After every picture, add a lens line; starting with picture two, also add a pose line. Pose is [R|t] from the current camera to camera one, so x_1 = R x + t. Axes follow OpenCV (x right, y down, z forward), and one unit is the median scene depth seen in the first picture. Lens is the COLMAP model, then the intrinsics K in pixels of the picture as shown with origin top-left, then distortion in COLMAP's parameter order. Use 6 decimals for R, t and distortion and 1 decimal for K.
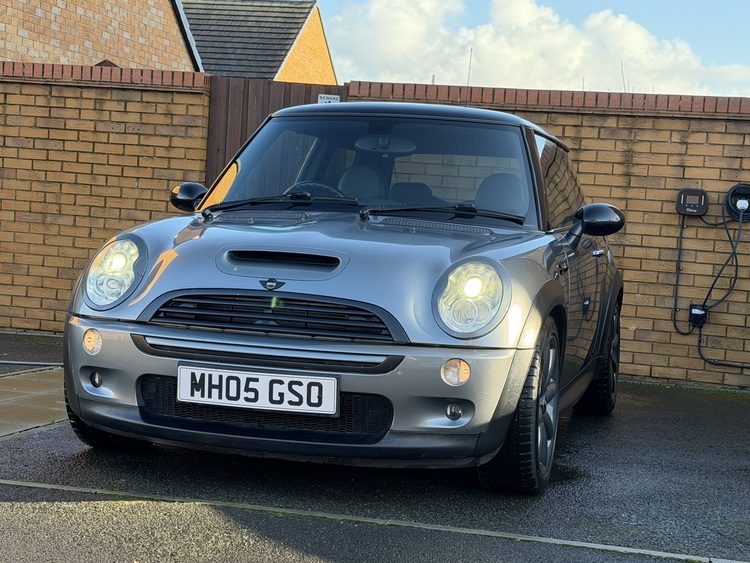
lens RADIAL K [[1391.1, 0, 375.0], [0, 1391.1, 281.5], [0, 0, 1]] dist [0.216201, 0.041838]
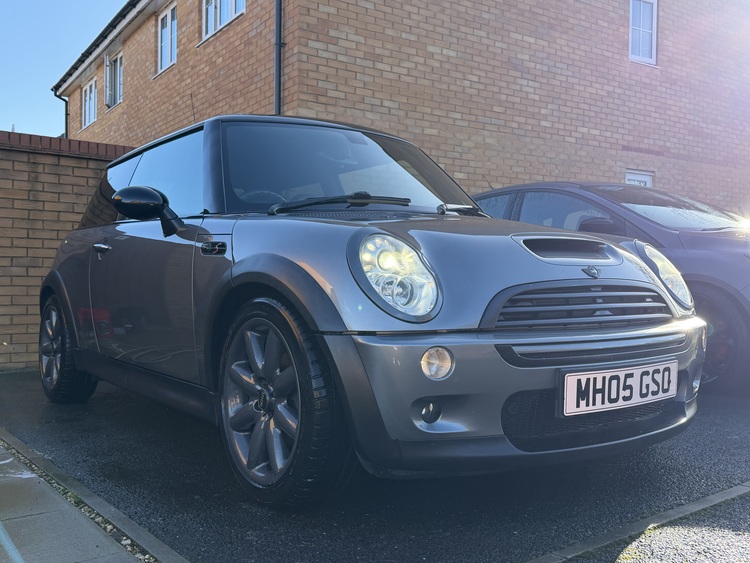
lens RADIAL K [[726.7, 0, 375.0], [0, 726.7, 281.5], [0, 0, 1]] dist [0.126626, -0.337330]
pose [[0.623341, -0.059282, 0.779700, -0.553270], [0.072615, 0.997202, 0.017766, -0.010504], [-0.778572, 0.045544, 0.625901, 0.823368]]
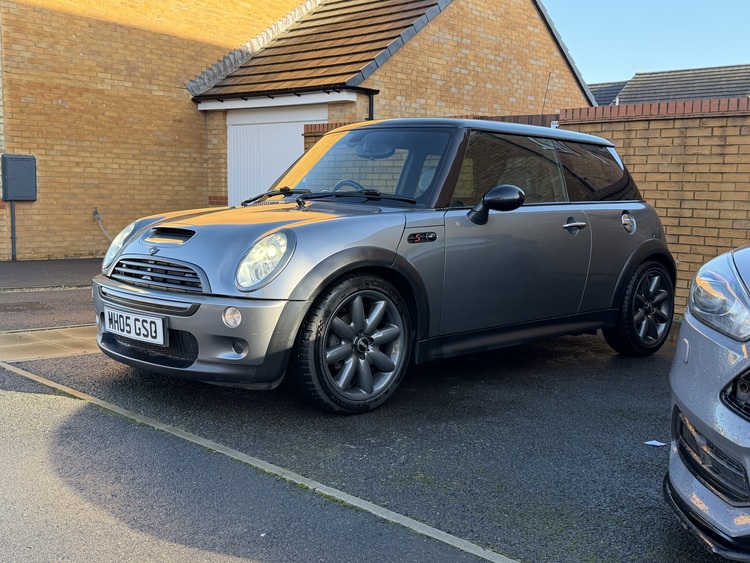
lens RADIAL K [[816.6, 0, 375.0], [0, 816.6, 281.5], [0, 0, 1]] dist [0.190893, -0.454404]
pose [[0.853057, 0.011318, -0.521695, 0.562455], [0.004305, 0.999578, 0.028726, 0.010325], [0.521800, -0.026751, 0.852649, 0.411777]]
